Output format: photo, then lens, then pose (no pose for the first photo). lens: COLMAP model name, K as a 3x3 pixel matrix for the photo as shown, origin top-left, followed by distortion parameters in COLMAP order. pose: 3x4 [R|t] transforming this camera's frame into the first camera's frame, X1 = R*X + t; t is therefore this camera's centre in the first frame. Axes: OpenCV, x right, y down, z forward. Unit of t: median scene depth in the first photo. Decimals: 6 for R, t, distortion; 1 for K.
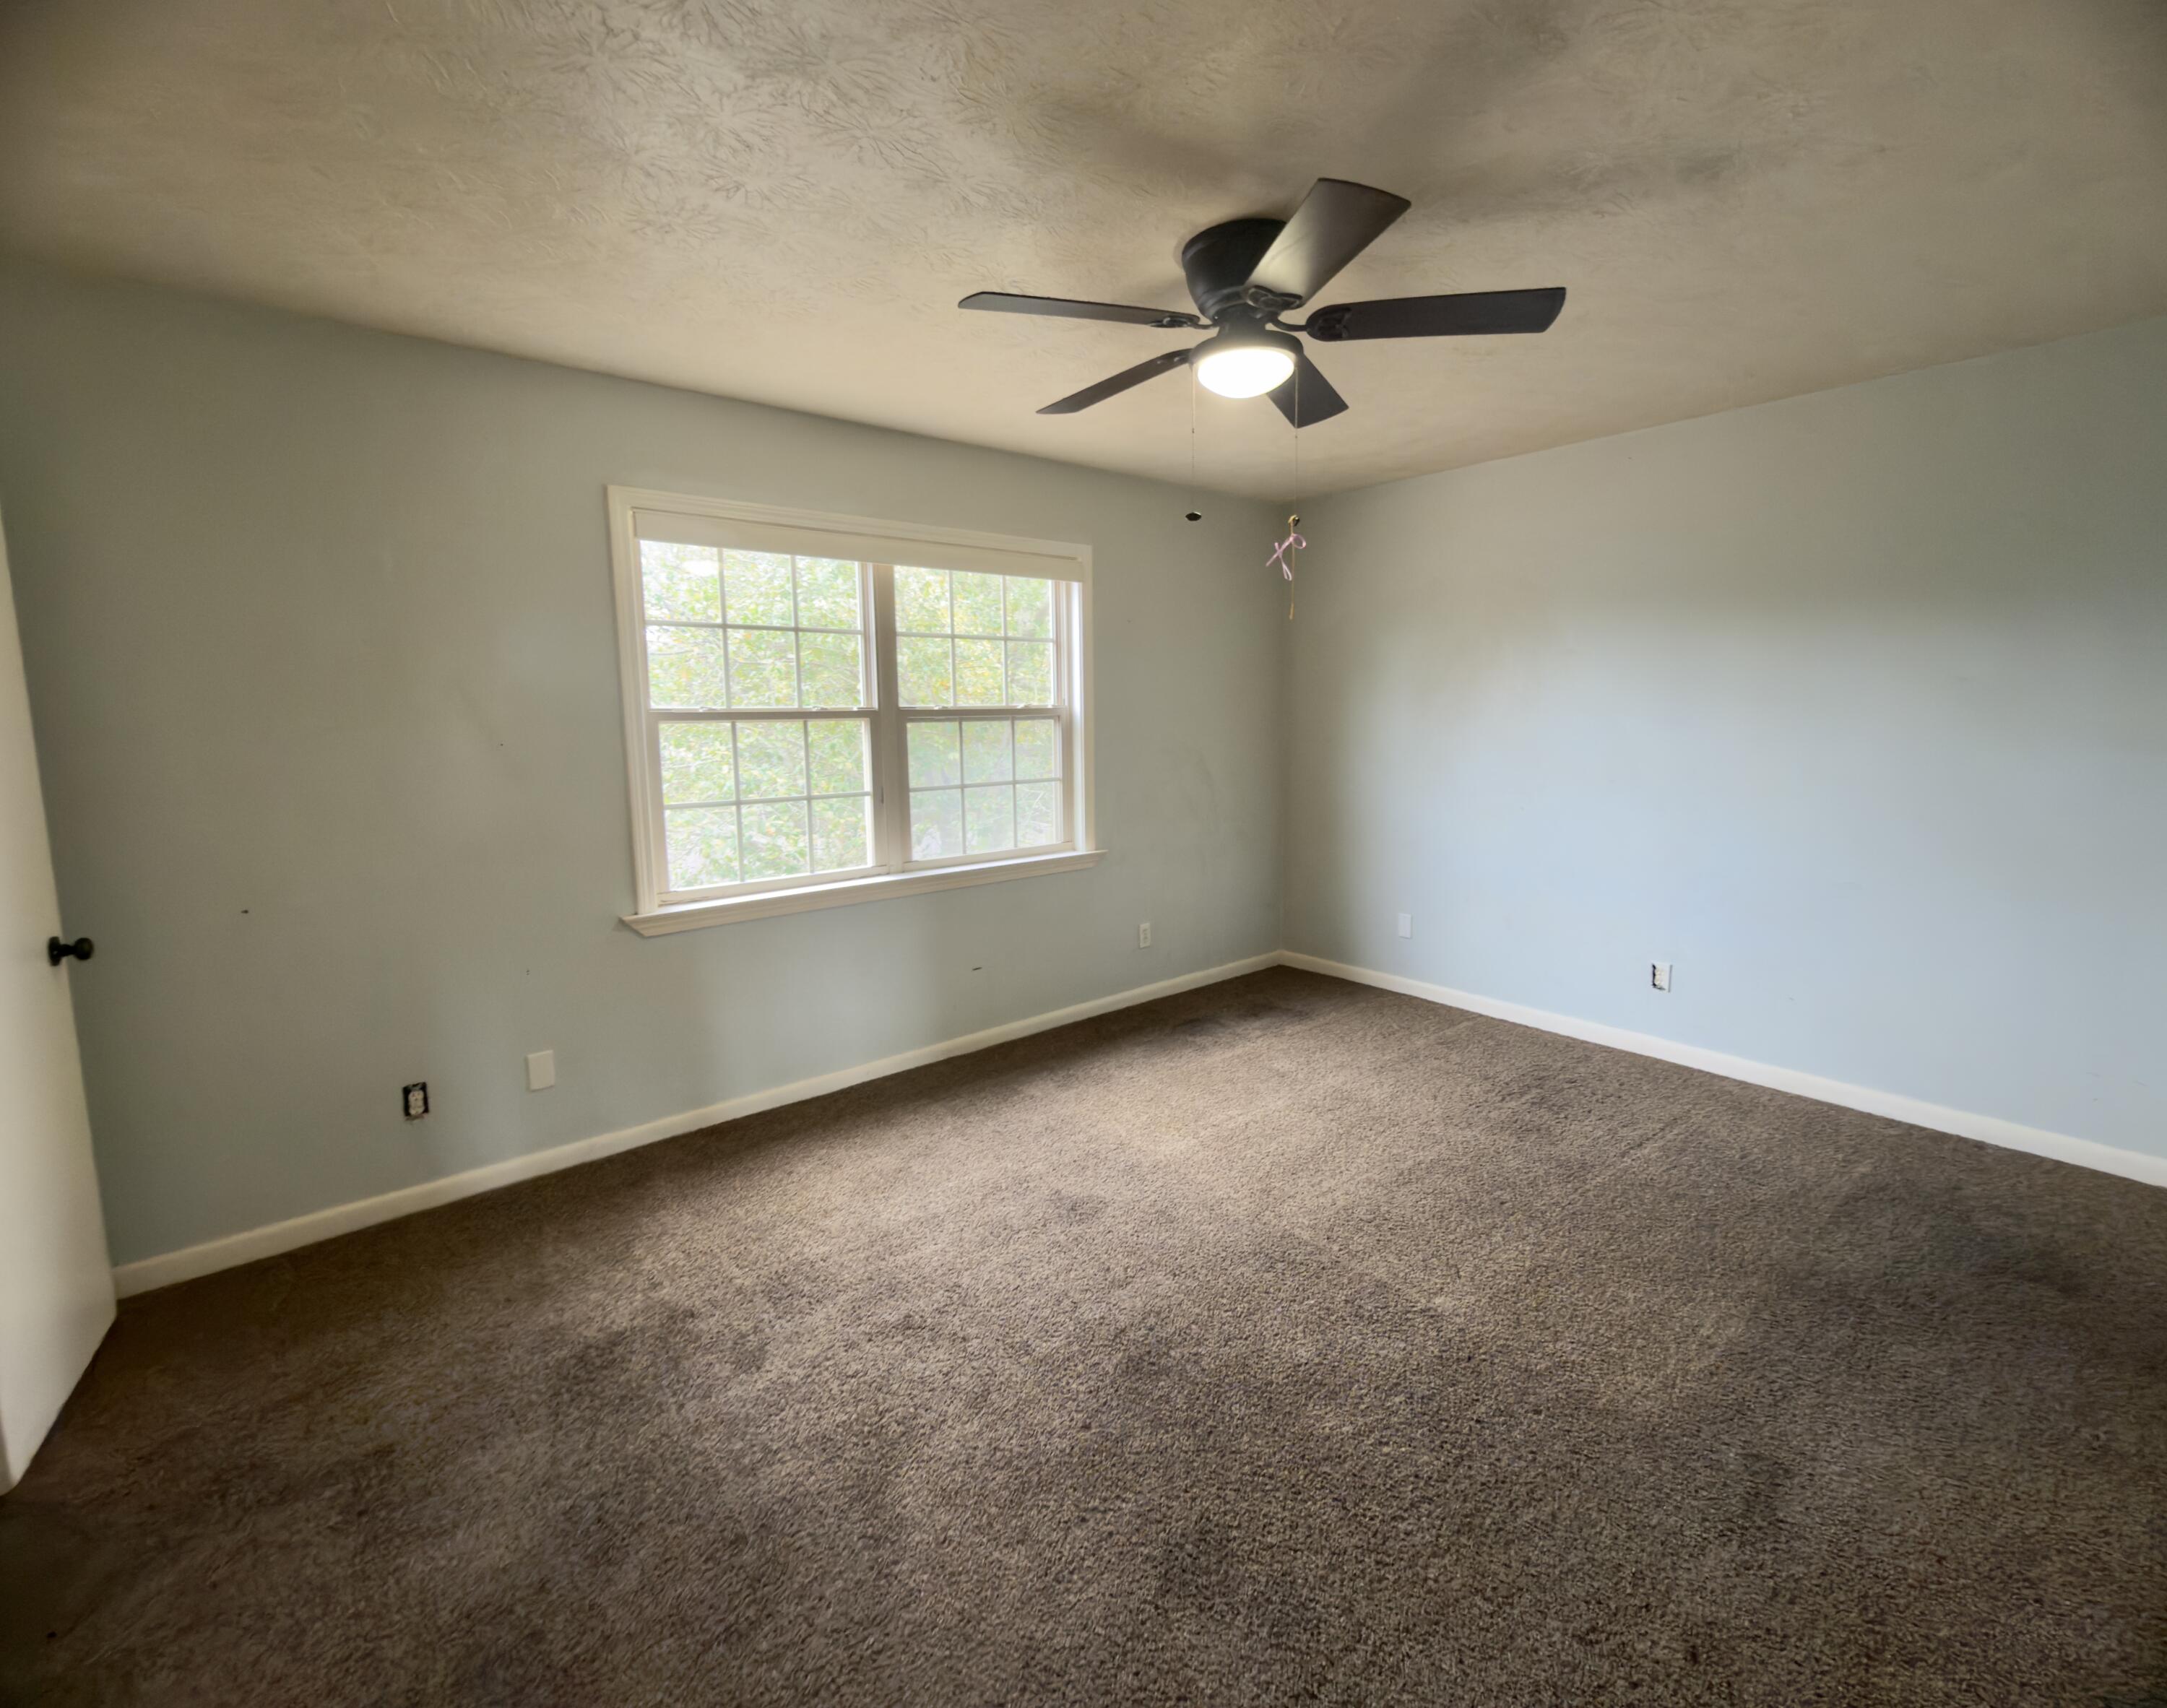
lens RADIAL K [[955.0, 0, 1059.3], [0, 955.0, 823.7], [0, 0, 1]] dist [-0.002125, -0.000024]
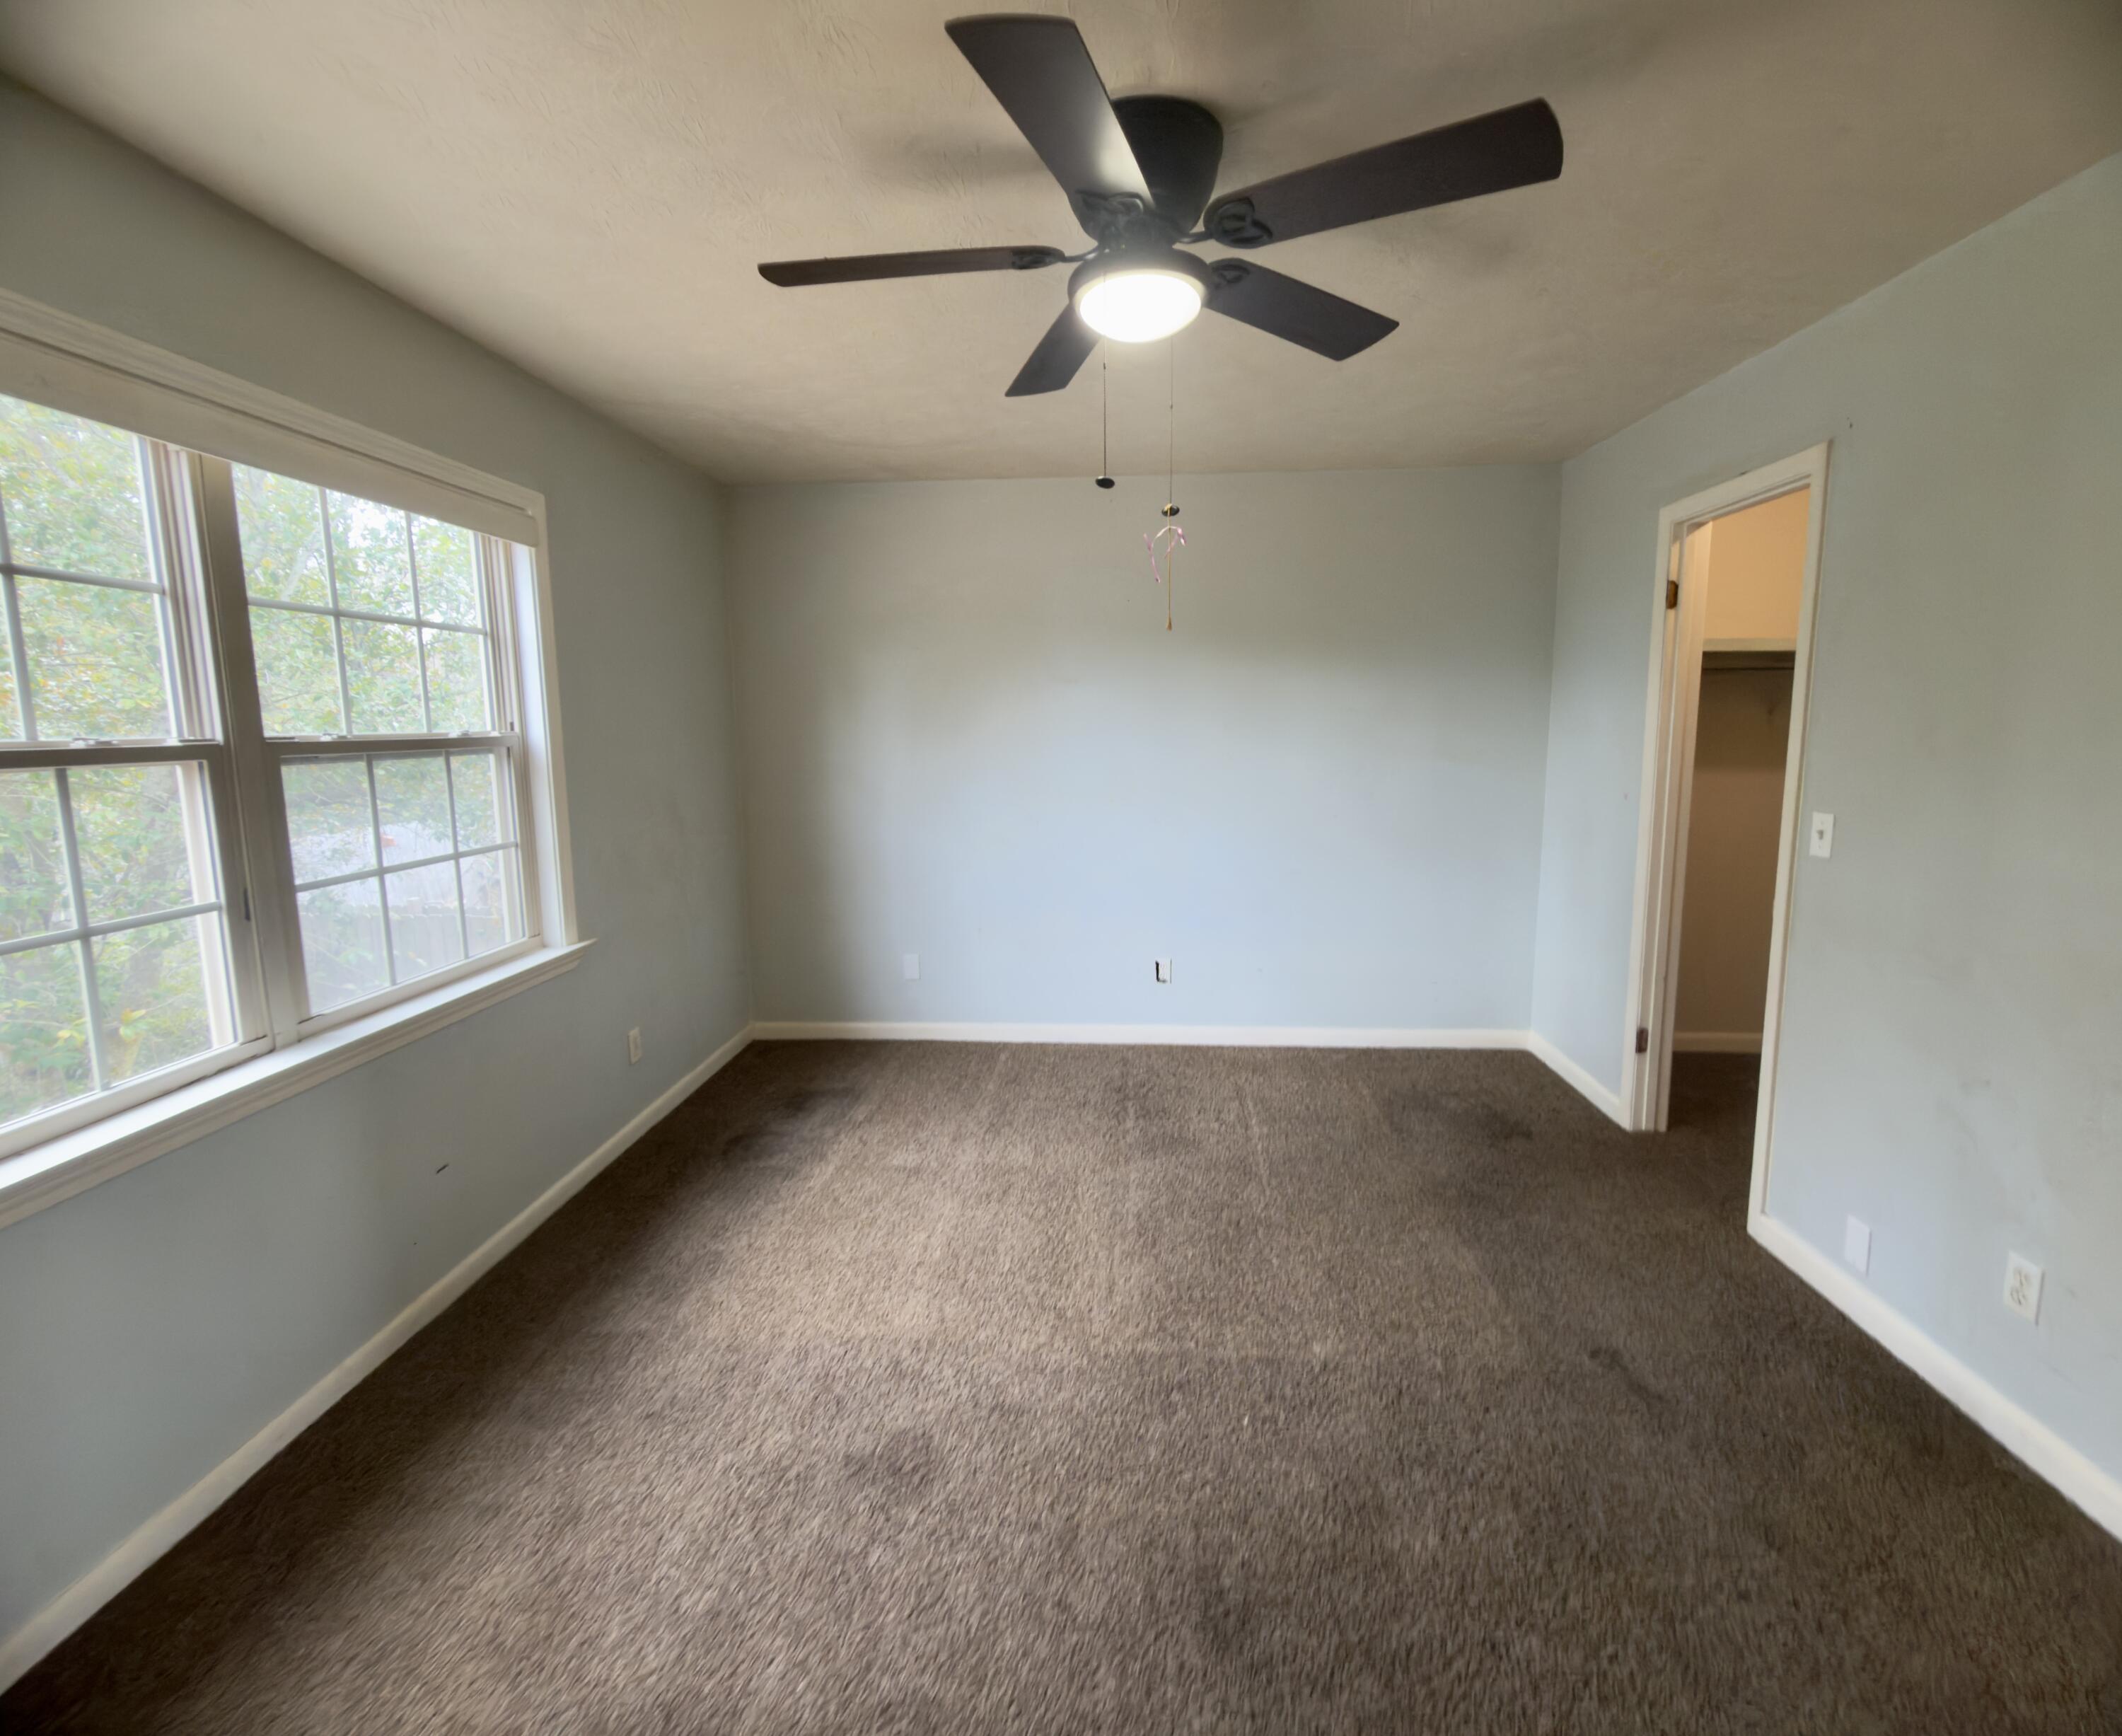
lens RADIAL K [[966.4, 0, 1054.8], [0, 966.4, 849.7], [0, 0, 1]] dist [-0.001064, -0.000136]
pose [[0.669229, -0.094450, 0.737029, -0.285828], [0.091938, 0.994792, 0.044002, -0.044469], [-0.737347, 0.038314, 0.674427, 0.326232]]
